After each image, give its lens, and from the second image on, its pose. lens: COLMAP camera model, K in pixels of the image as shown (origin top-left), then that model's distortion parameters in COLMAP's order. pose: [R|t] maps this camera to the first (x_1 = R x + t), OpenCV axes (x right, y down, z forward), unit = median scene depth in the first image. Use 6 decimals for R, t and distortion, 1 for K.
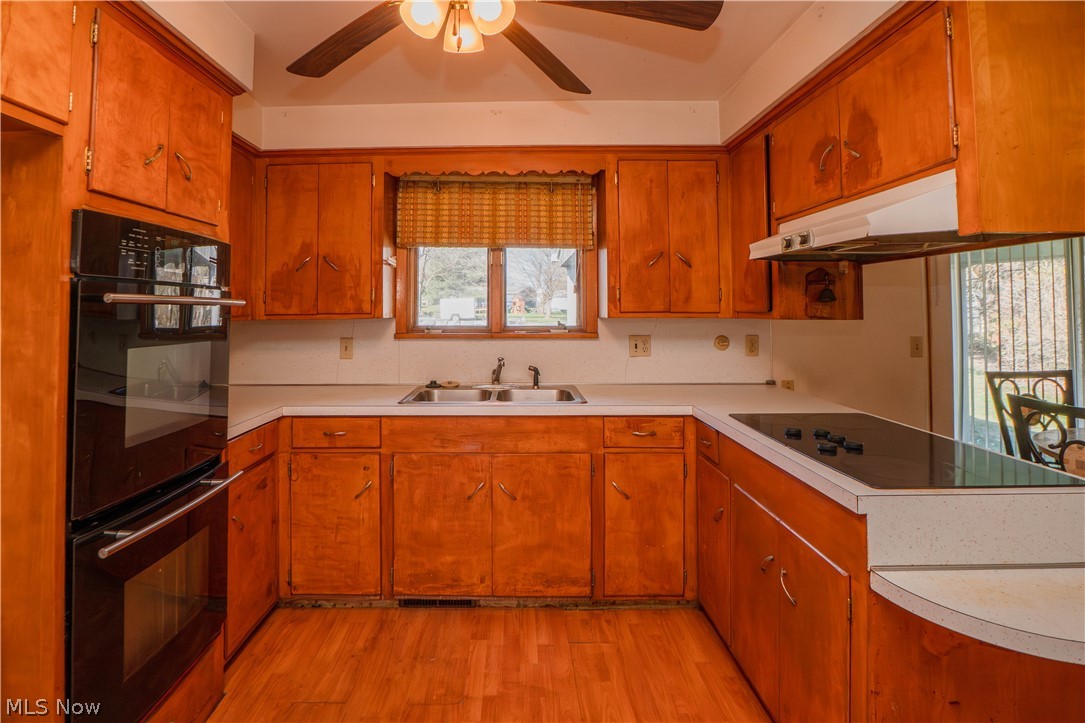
lens RADIAL K [[556.8, 0, 519.7], [0, 556.8, 288.6], [0, 0, 1]] dist [-0.036229, 0.006398]
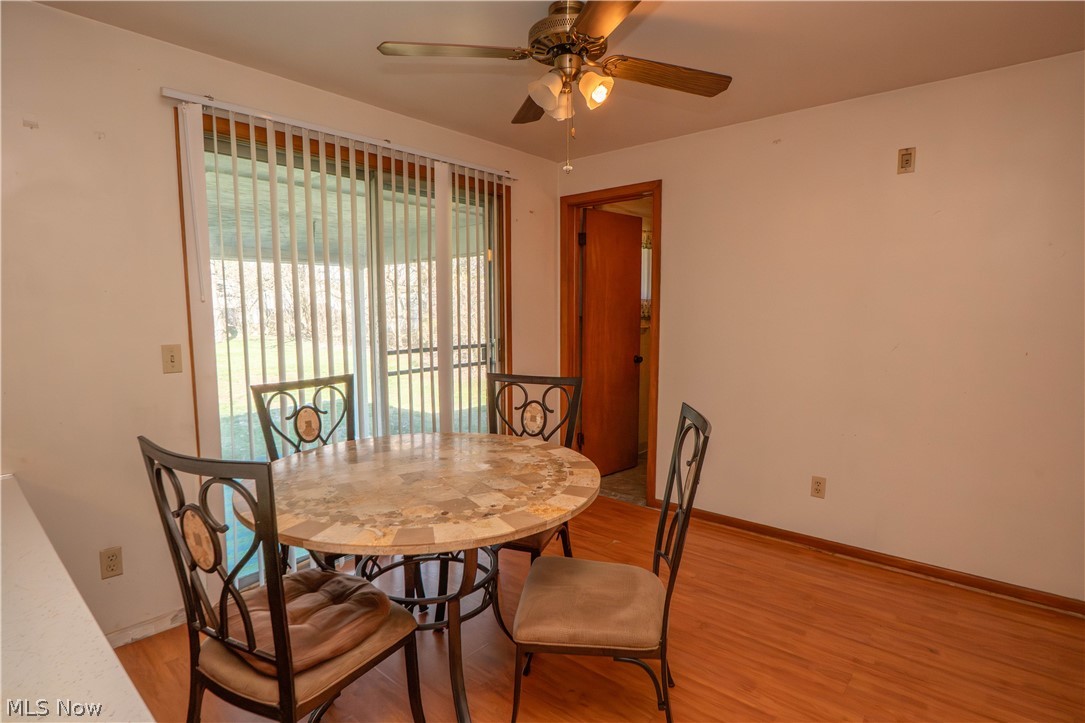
lens RADIAL K [[556.8, 0, 538.2], [0, 556.8, 368.6], [0, 0, 1]] dist [-0.036229, 0.006398]
pose [[0.641865, -0.080769, 0.762552, 0.599889], [-0.023194, 0.991937, 0.124588, 0.022469], [-0.766466, -0.097656, 0.634817, 0.204269]]
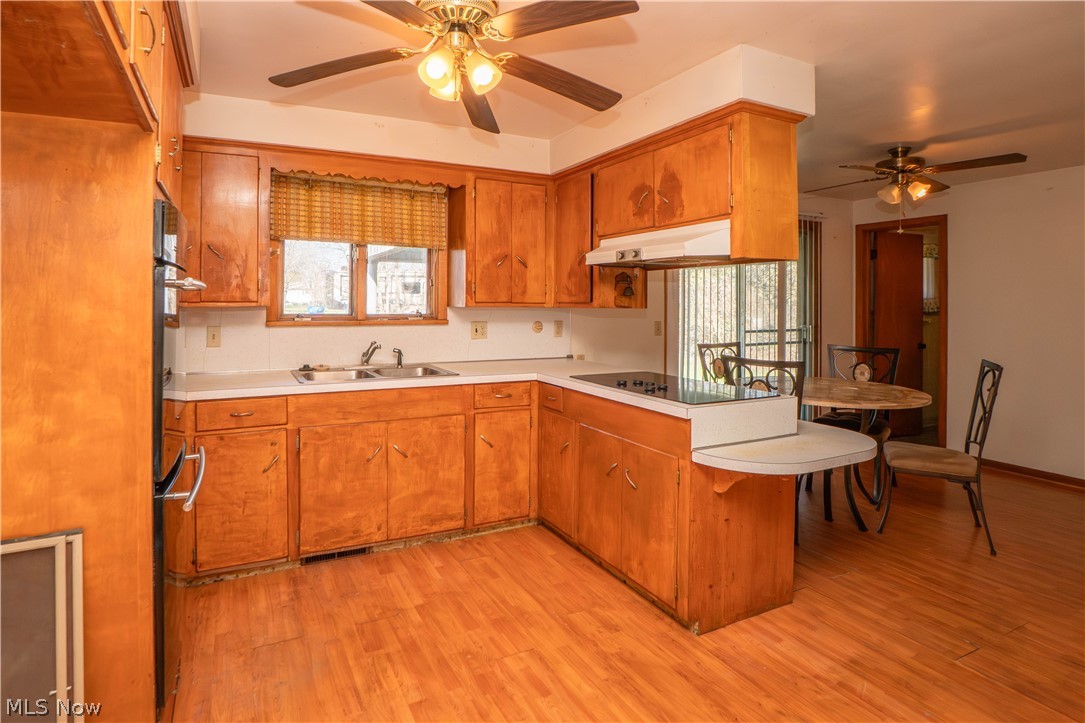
lens RADIAL K [[556.8, 0, 494.8], [0, 556.8, 301.0], [0, 0, 1]] dist [-0.036229, 0.006398]
pose [[0.902637, 0.009074, 0.430307, -0.355491], [-0.023156, 0.999354, 0.027500, 0.005245], [-0.429779, -0.034787, 0.902264, -0.154104]]
